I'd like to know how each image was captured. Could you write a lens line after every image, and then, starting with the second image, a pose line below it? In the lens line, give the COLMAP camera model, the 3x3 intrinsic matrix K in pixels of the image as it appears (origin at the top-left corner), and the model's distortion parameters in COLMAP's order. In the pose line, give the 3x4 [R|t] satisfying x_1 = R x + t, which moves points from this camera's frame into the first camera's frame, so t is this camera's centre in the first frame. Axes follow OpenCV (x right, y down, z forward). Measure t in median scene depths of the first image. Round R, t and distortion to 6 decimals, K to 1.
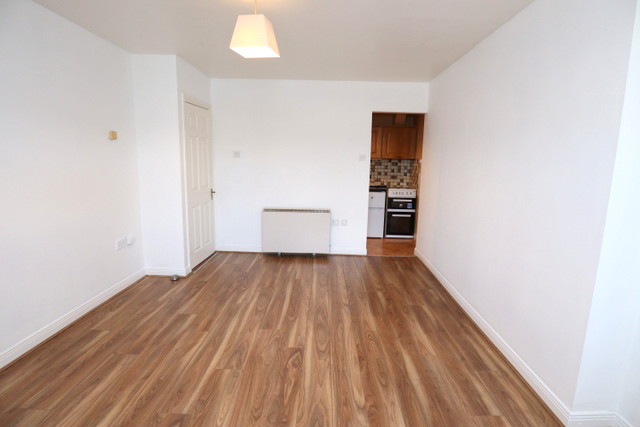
lens RADIAL K [[322.4, 0, 321.7], [0, 322.4, 214.7], [0, 0, 1]] dist [-0.026162, 0.001496]
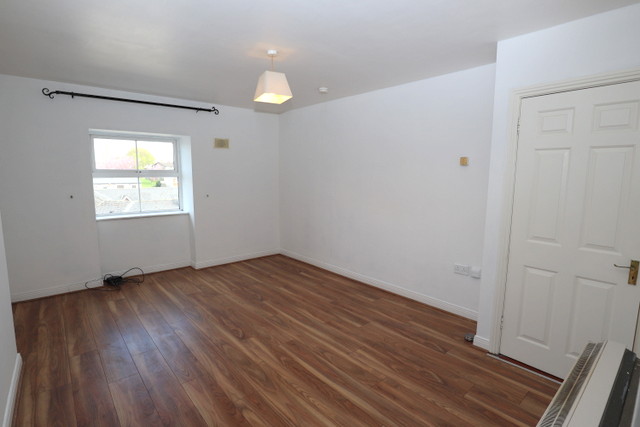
lens RADIAL K [[322.4, 0, 321.7], [0, 322.4, 214.7], [0, 0, 1]] dist [-0.026162, 0.001496]
pose [[-0.749450, 0.053754, -0.659875, 0.443709], [-0.137320, 0.962403, 0.234359, -0.321633], [0.647664, 0.266254, -0.713891, 1.807247]]
